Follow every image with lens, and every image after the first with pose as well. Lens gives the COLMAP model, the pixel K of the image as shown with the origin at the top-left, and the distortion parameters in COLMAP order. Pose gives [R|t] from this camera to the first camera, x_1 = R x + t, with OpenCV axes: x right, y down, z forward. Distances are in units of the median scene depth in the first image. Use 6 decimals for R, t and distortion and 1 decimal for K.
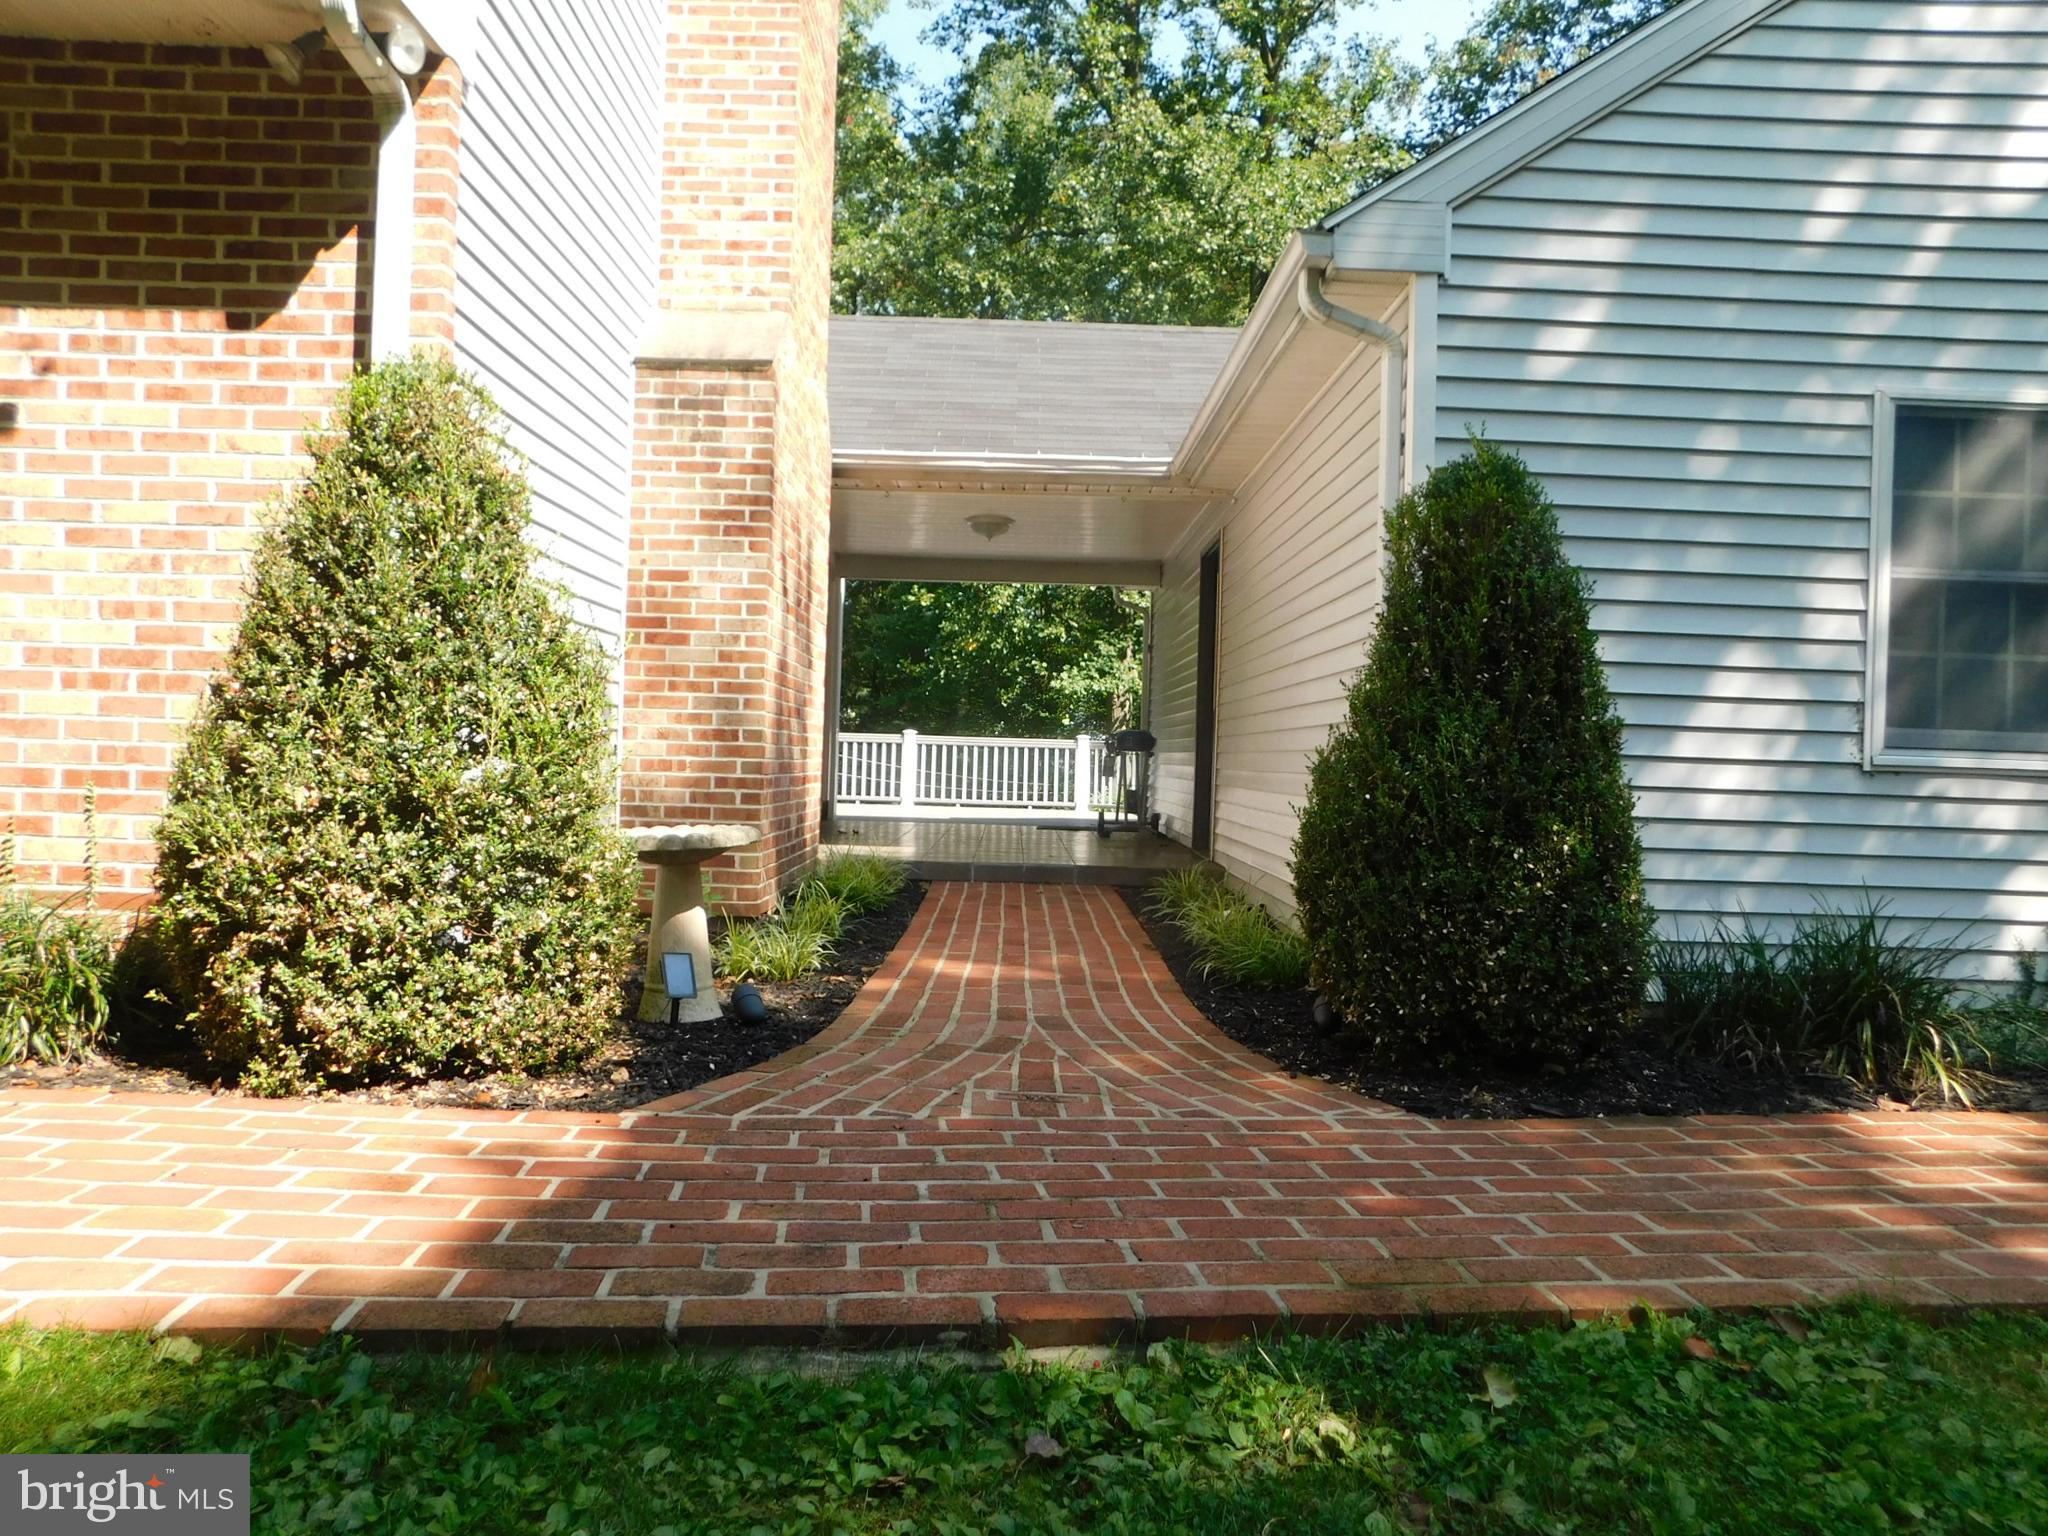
lens RADIAL K [[1338.5, 0, 1017.6], [0, 1338.5, 765.3], [0, 0, 1]] dist [-0.039187, 0.018908]
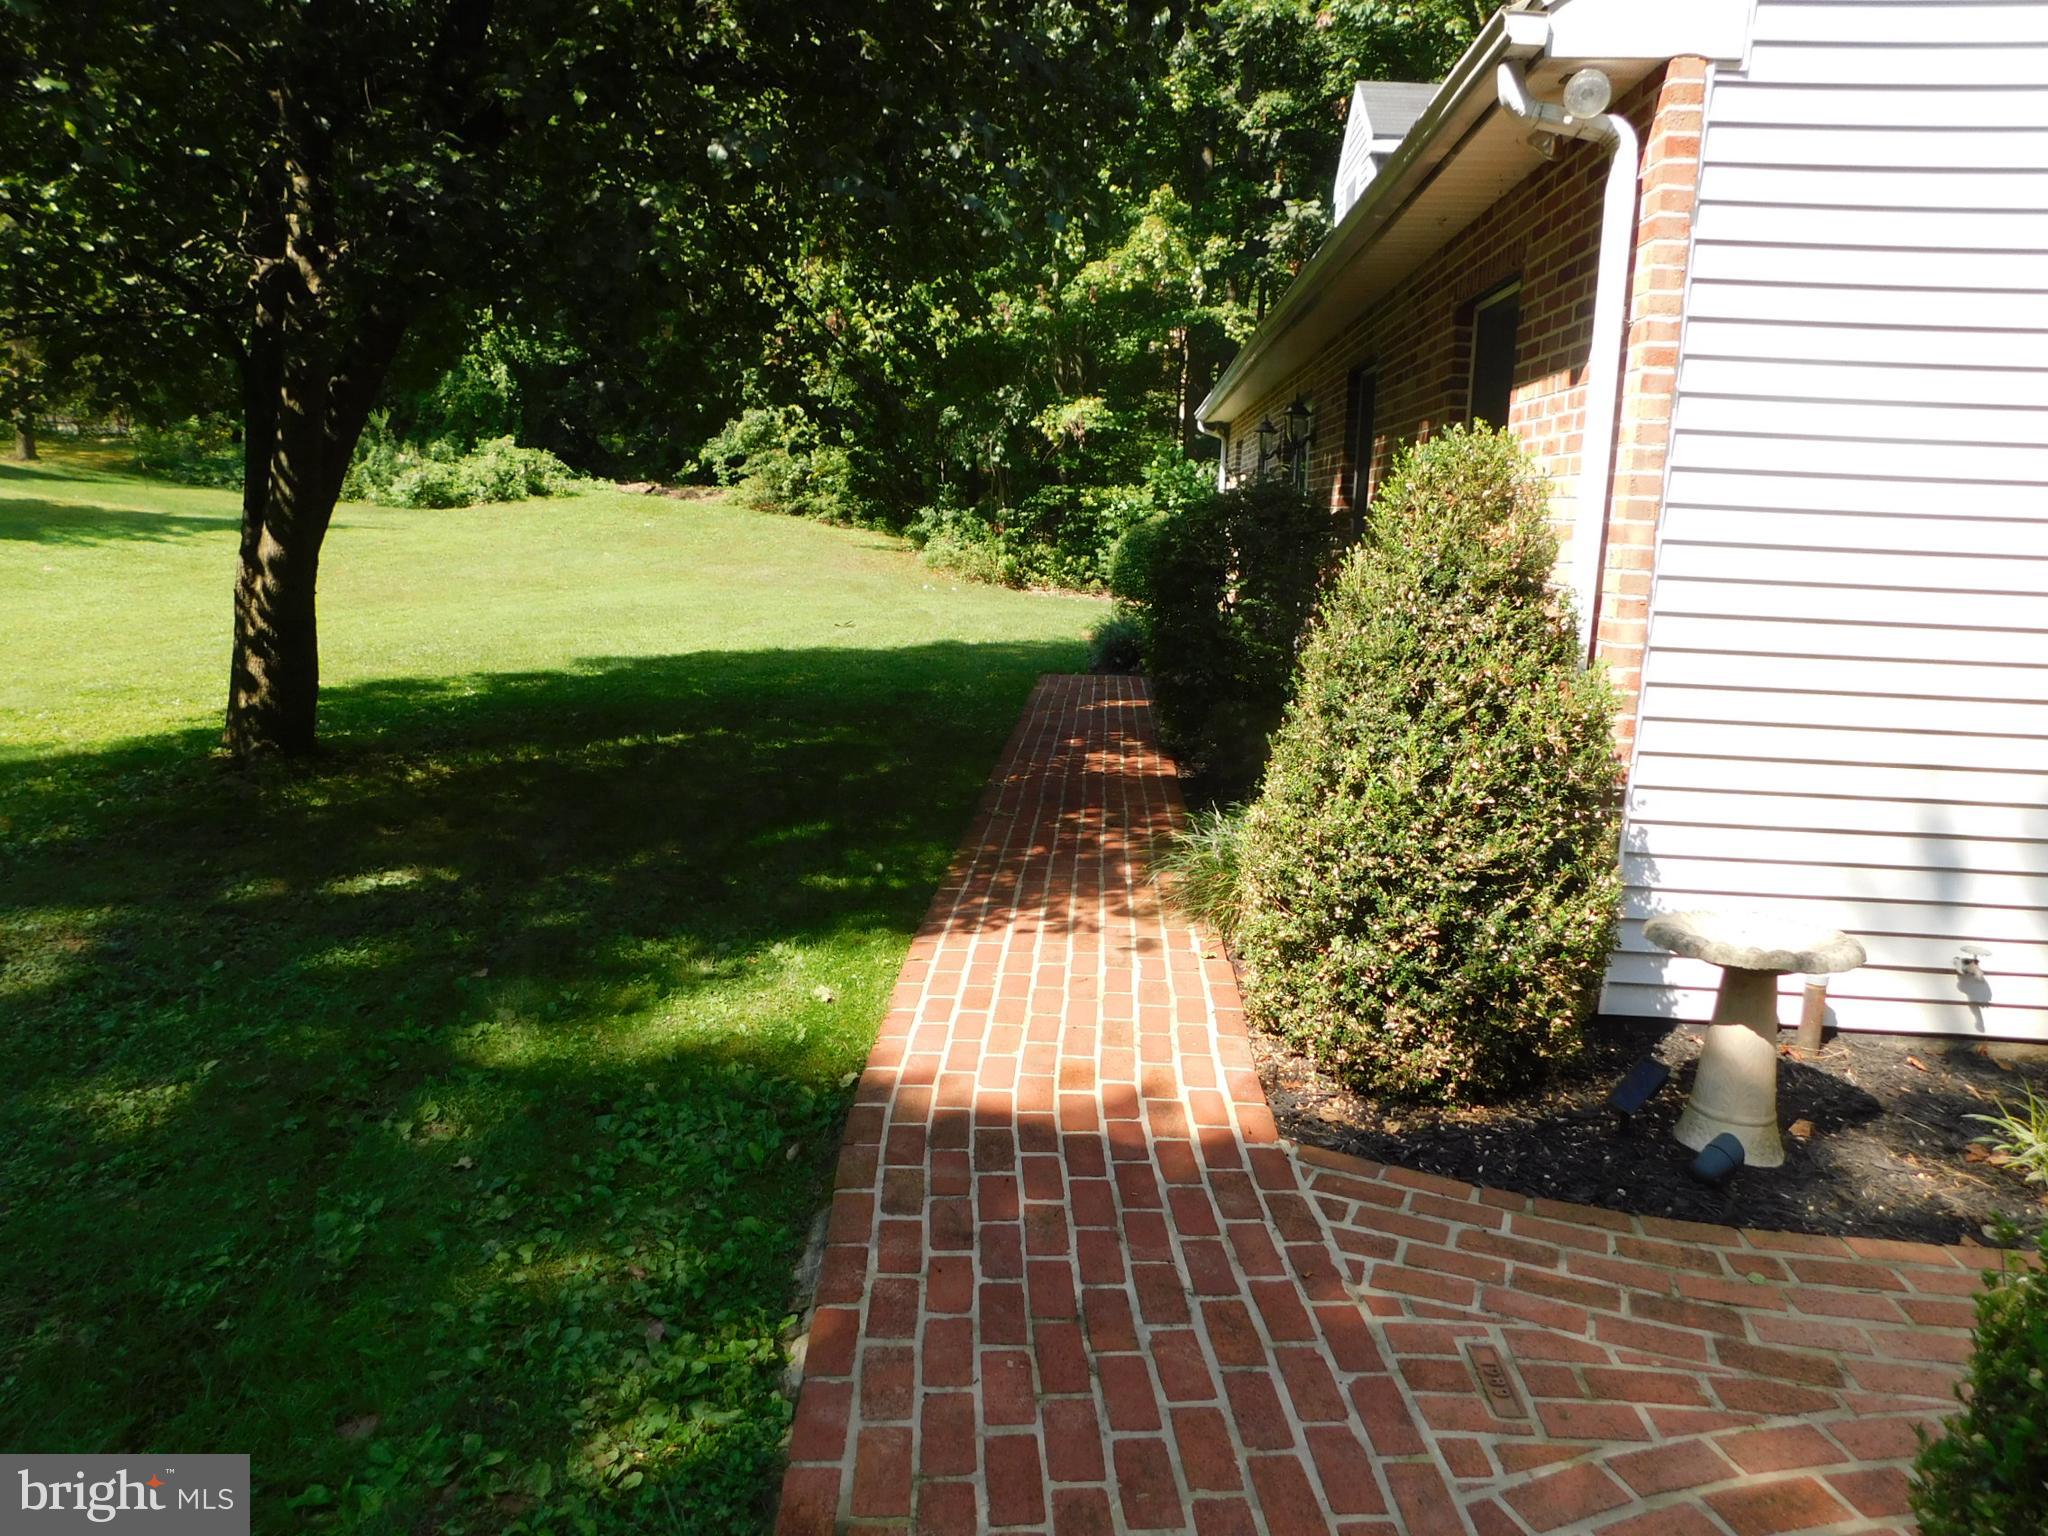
lens RADIAL K [[1338.5, 0, 1023.0], [0, 1338.5, 766.2], [0, 0, 1]] dist [-0.039187, 0.018908]
pose [[-0.075398, 0.147225, -0.986225, 0.990372], [-0.039764, 0.987810, 0.150501, -0.267061], [0.996360, 0.050563, -0.068625, 1.059059]]
